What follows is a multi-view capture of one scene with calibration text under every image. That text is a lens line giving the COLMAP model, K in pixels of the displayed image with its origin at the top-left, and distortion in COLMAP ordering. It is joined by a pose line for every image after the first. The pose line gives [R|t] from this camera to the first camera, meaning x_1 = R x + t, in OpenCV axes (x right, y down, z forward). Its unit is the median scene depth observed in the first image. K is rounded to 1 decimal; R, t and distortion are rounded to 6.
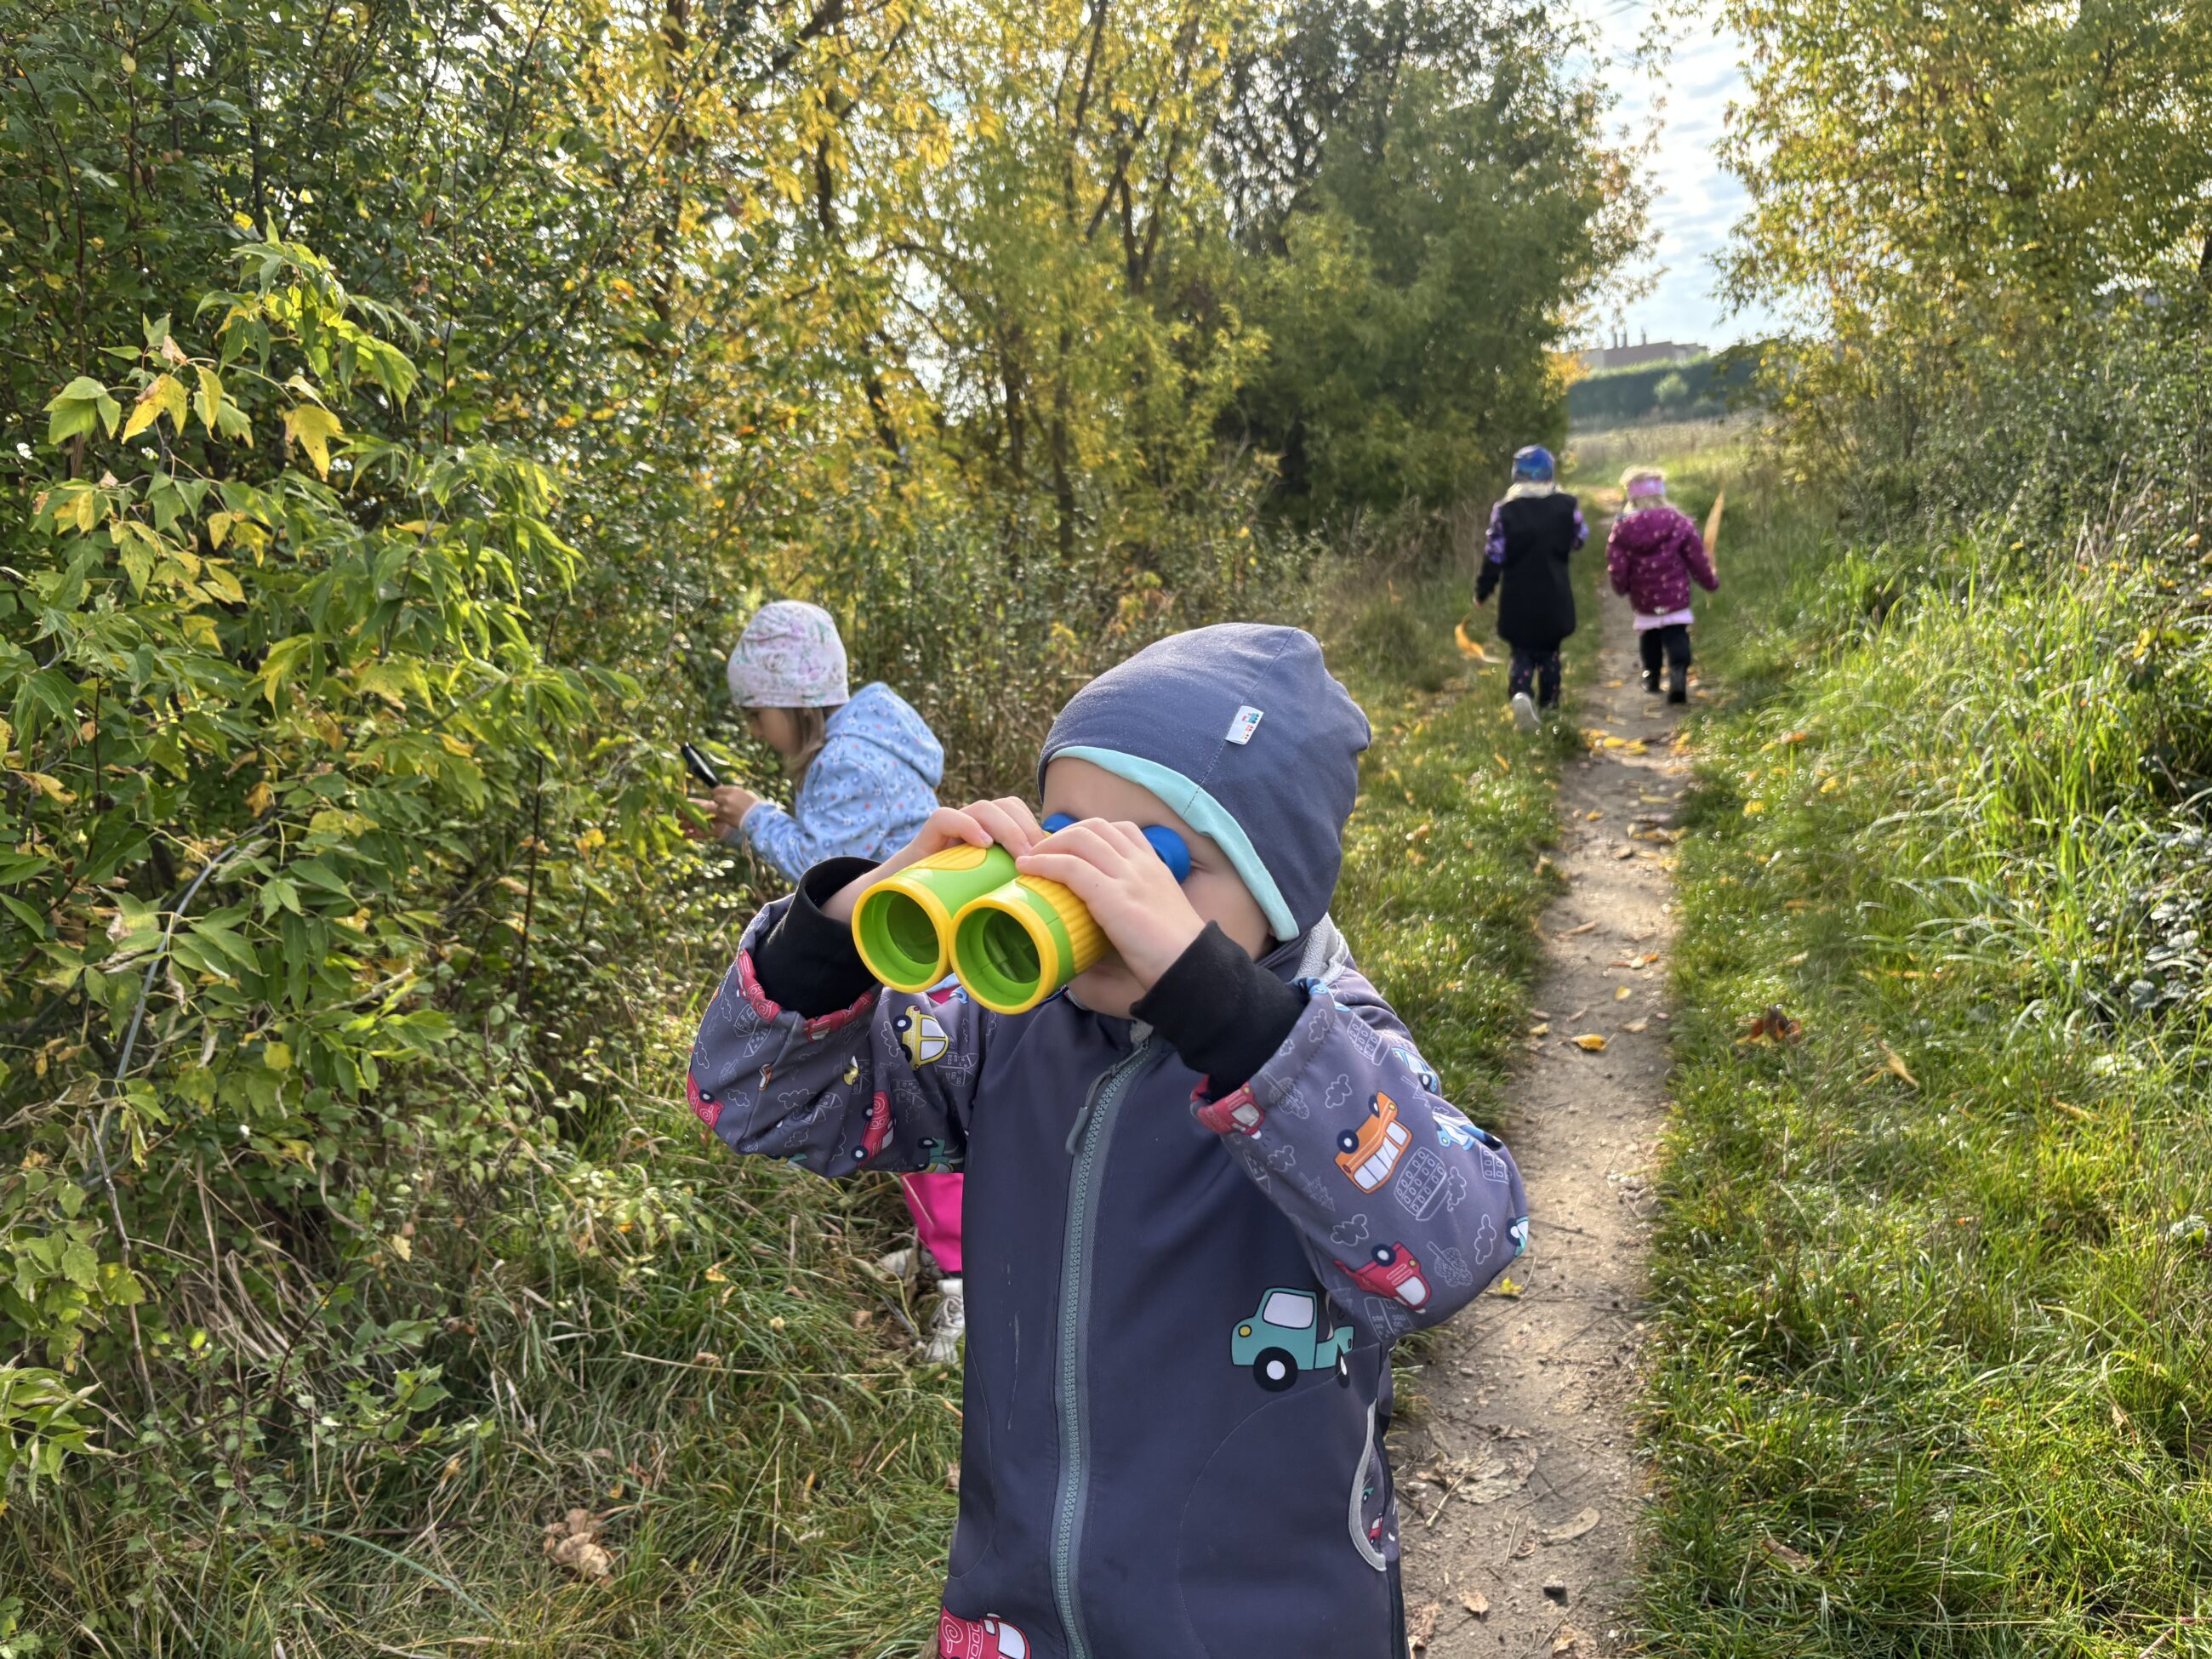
lens RADIAL K [[1683.0, 0, 1086.6], [0, 1683.0, 829.1], [0, 0, 1]] dist [0.008598, -0.032445]
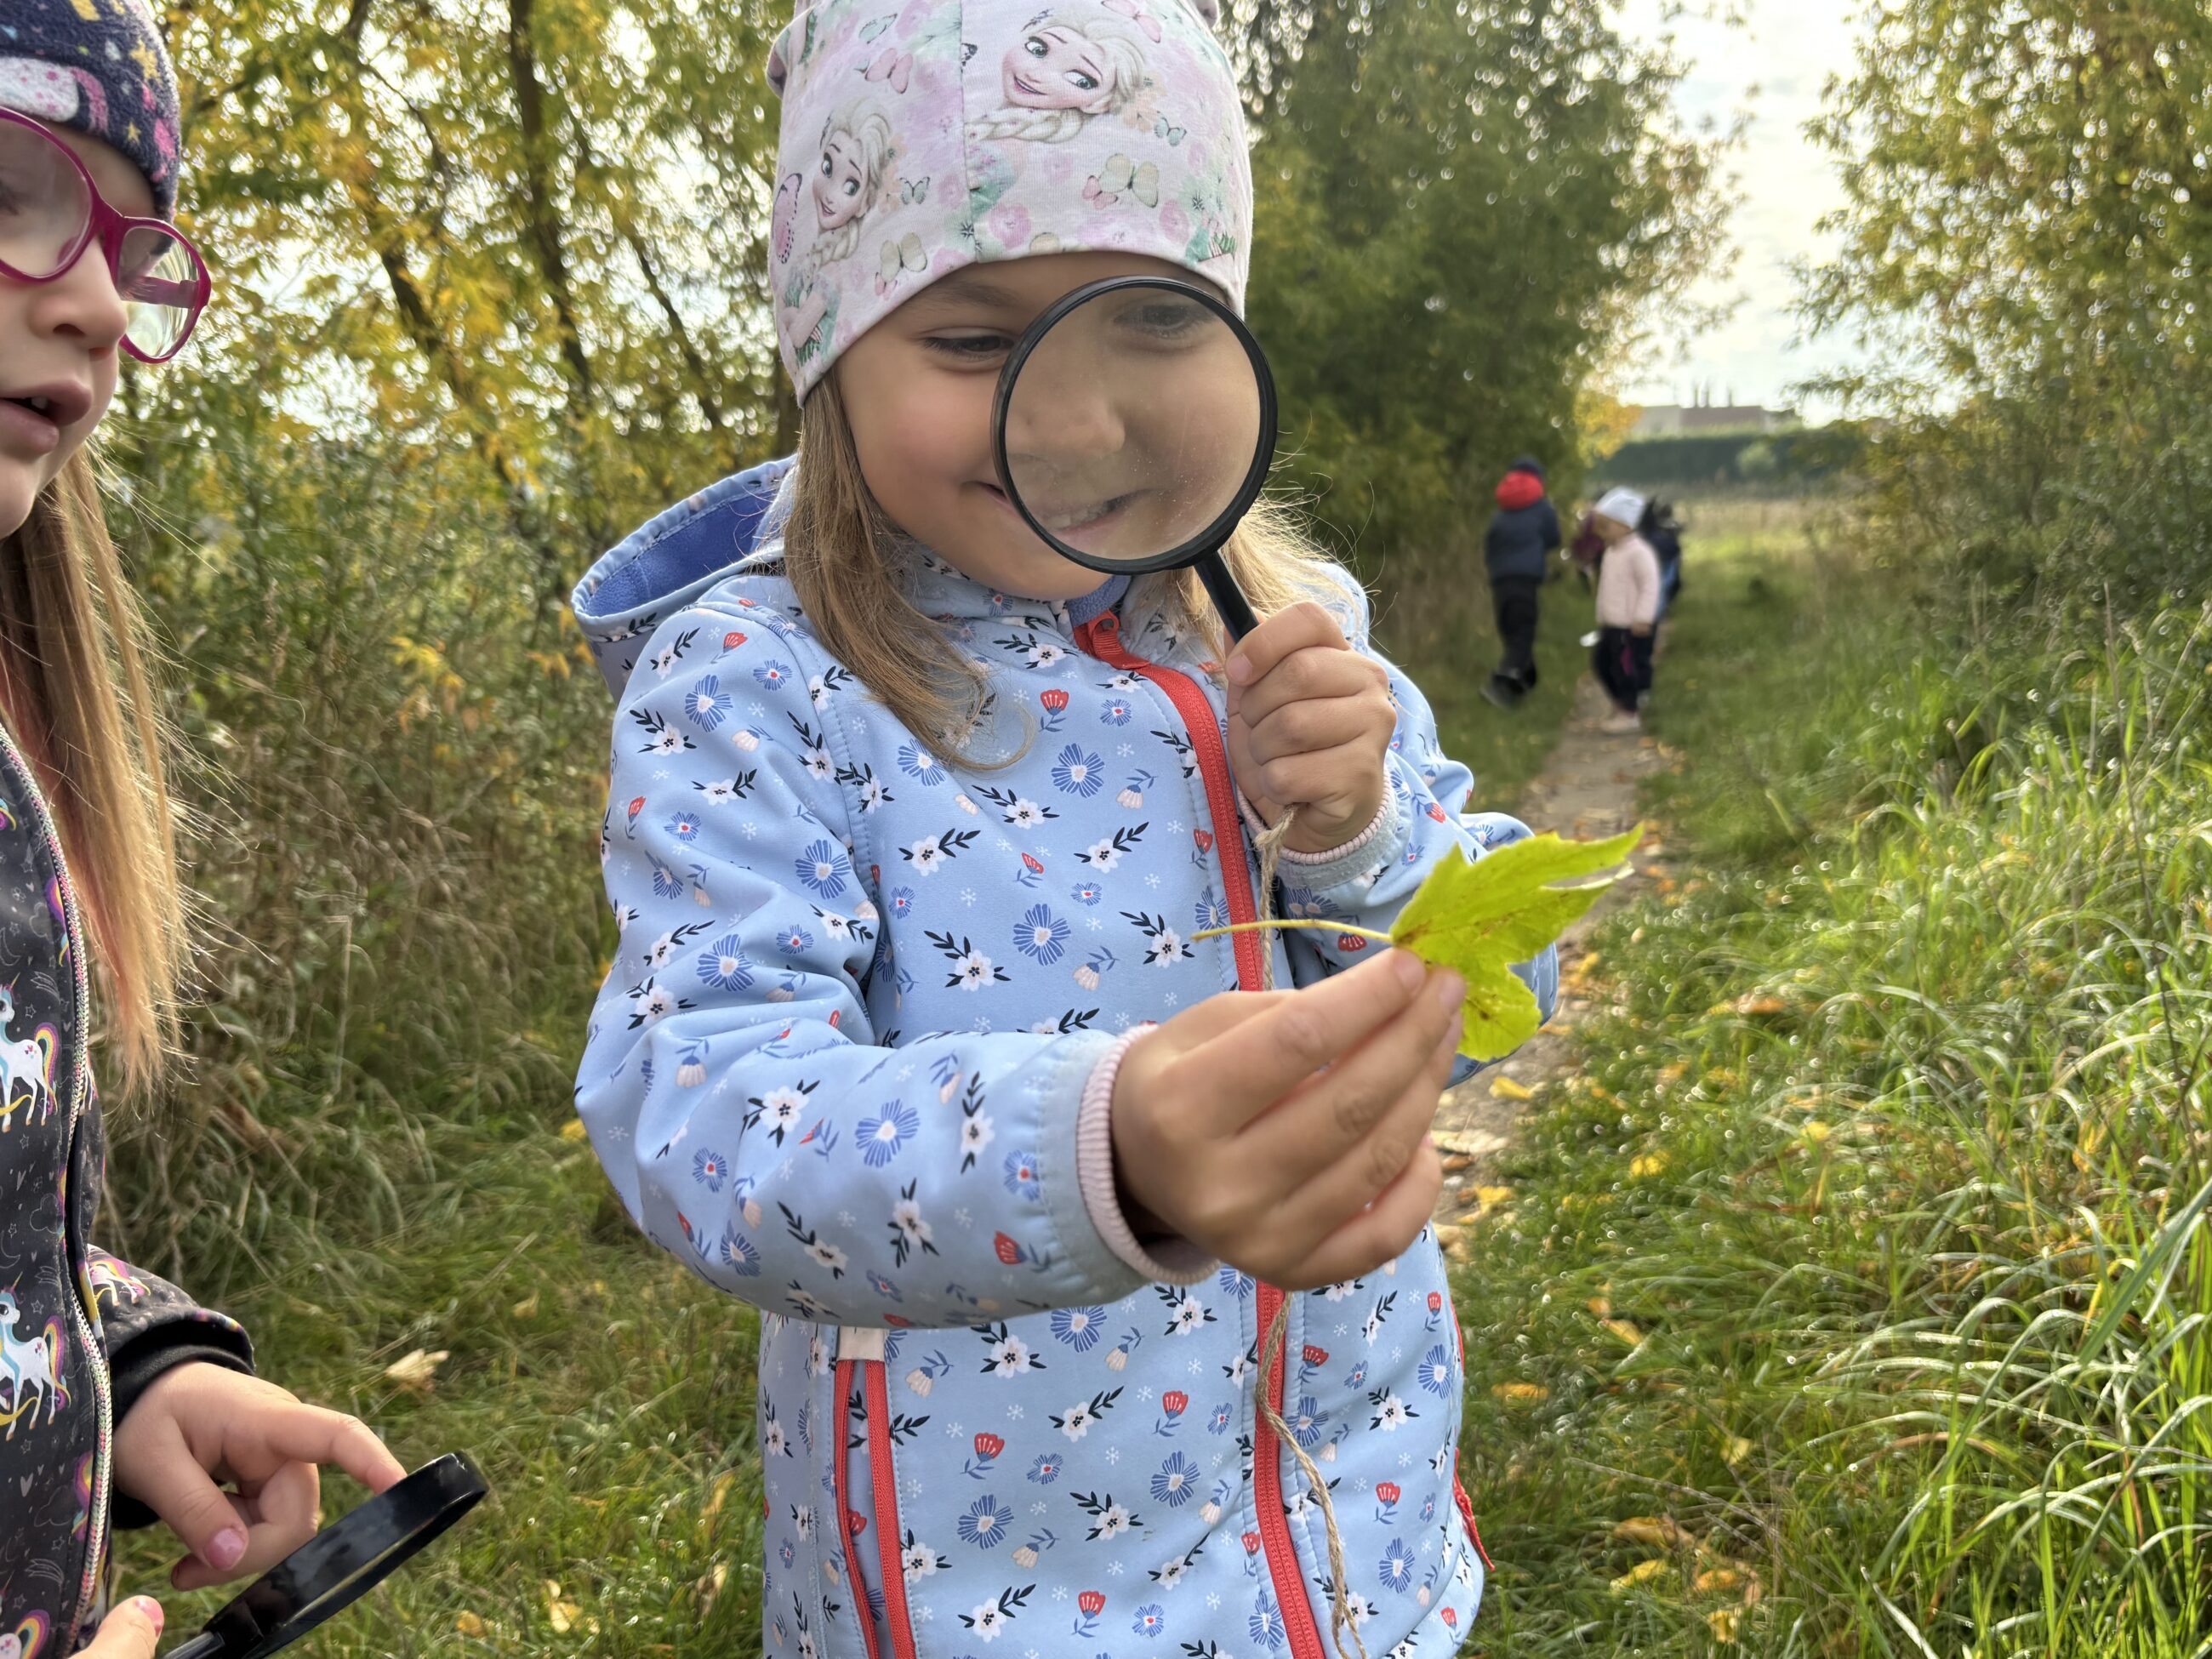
lens RADIAL K [[1990.2, 0, 1106.0], [0, 1990.2, 829.5], [0, 0, 1]] dist [-0.038060, 0.004858]
pose [[0.995431, 0.092399, 0.024085, 0.069190], [-0.091211, 0.994748, -0.046451, -0.020322], [-0.028251, 0.044042, 0.998630, 0.138932]]
